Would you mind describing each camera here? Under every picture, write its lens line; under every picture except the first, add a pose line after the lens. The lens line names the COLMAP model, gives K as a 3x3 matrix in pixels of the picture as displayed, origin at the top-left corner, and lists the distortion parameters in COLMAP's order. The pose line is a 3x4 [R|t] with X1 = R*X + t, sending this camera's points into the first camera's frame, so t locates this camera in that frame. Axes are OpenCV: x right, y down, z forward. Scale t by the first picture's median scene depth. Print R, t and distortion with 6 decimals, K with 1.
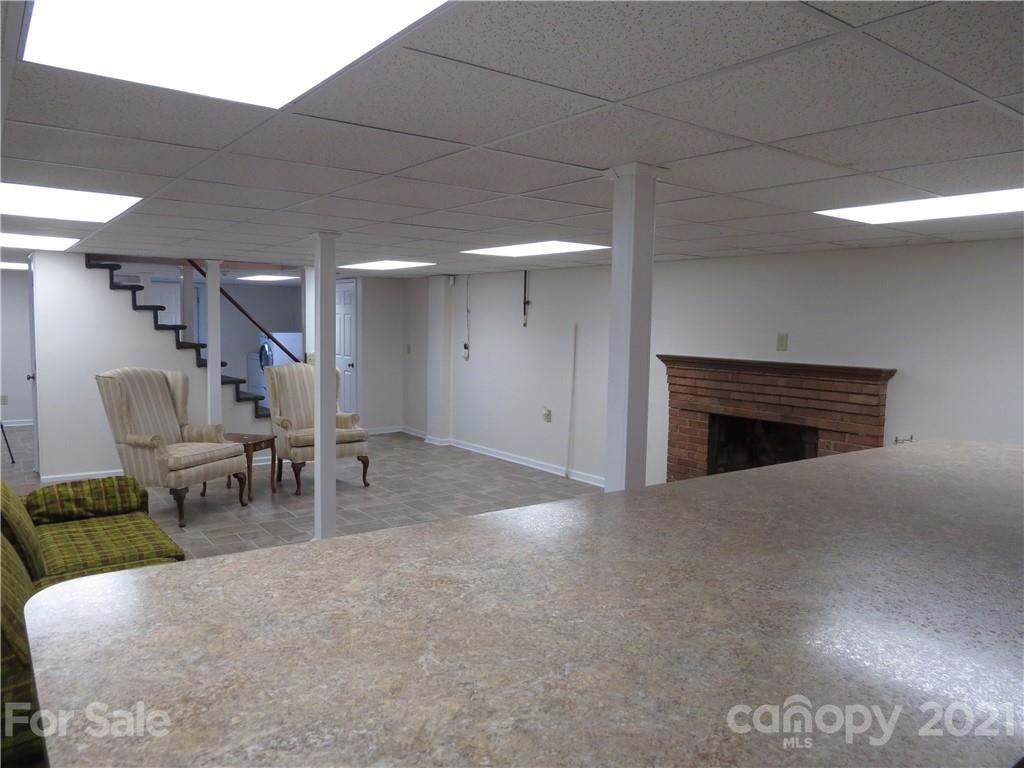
lens RADIAL K [[730.1, 0, 510.0], [0, 730.1, 384.2], [0, 0, 1]] dist [-0.022317, 0.004941]
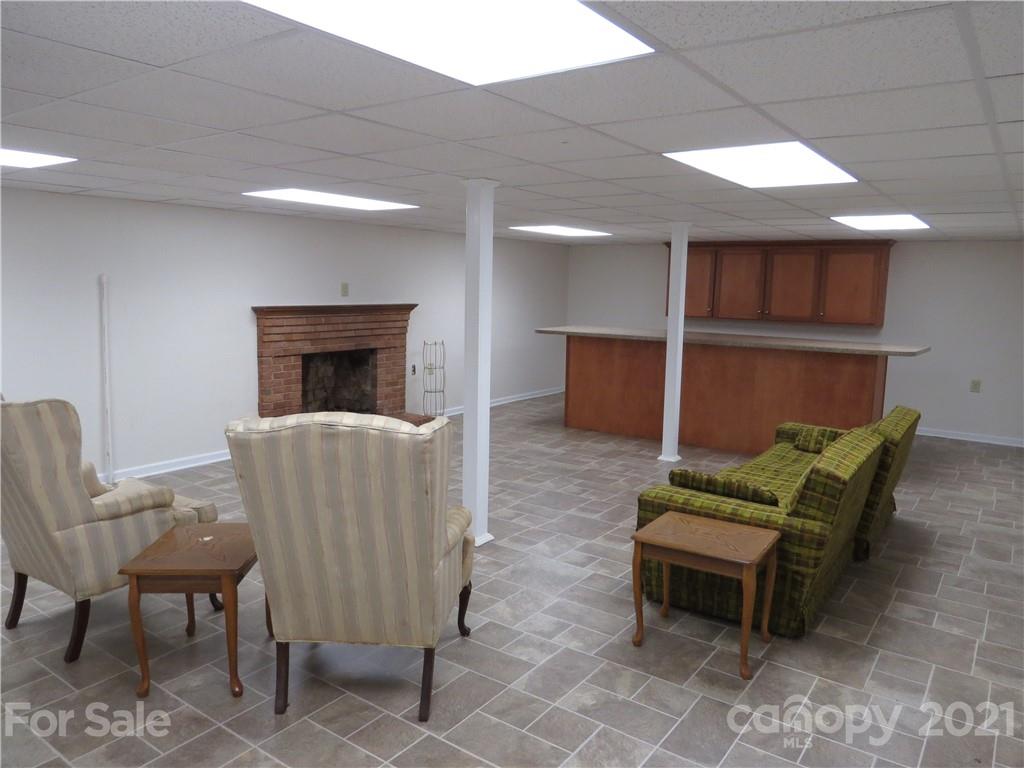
lens RADIAL K [[730.1, 0, 515.3], [0, 730.1, 376.0], [0, 0, 1]] dist [-0.022317, 0.004941]
pose [[-0.297601, -0.142471, 0.944000, -0.913595], [0.061349, 0.983905, 0.167834, -0.098807], [-0.952717, 0.107861, -0.284071, 1.017452]]
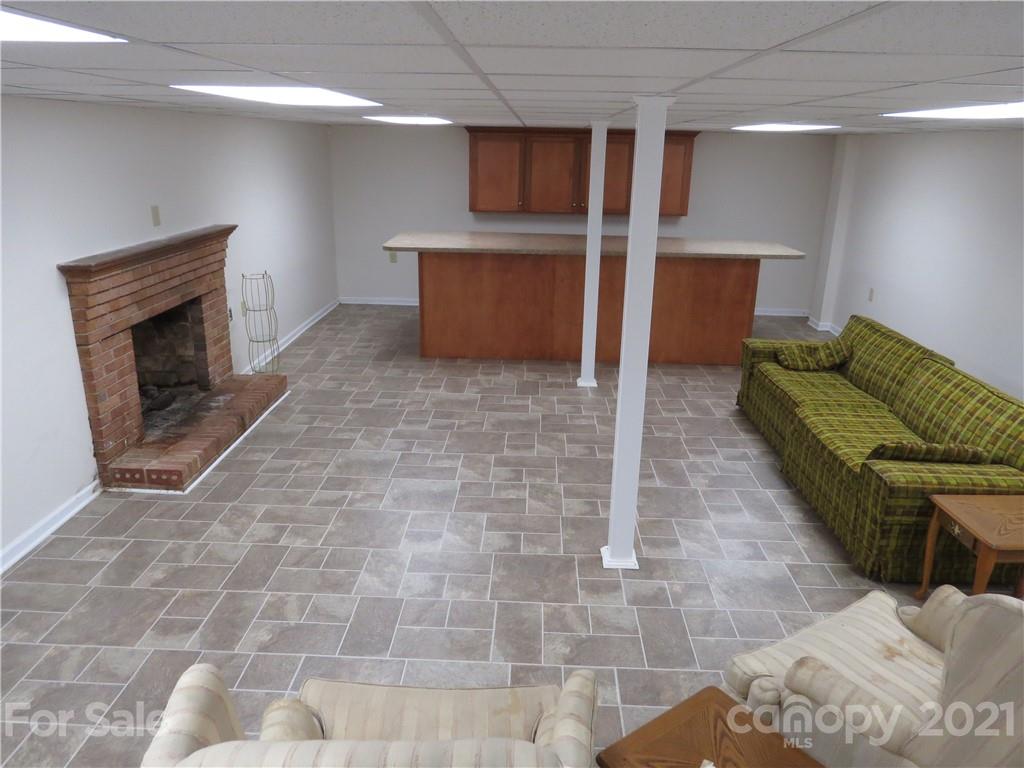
lens RADIAL K [[730.1, 0, 511.6], [0, 730.1, 382.2], [0, 0, 1]] dist [-0.022317, 0.004941]
pose [[-0.773151, -0.226365, 0.592449, -0.474180], [0.027898, 0.921093, 0.388341, -0.184573], [-0.633608, 0.316774, -0.705830, 1.301334]]
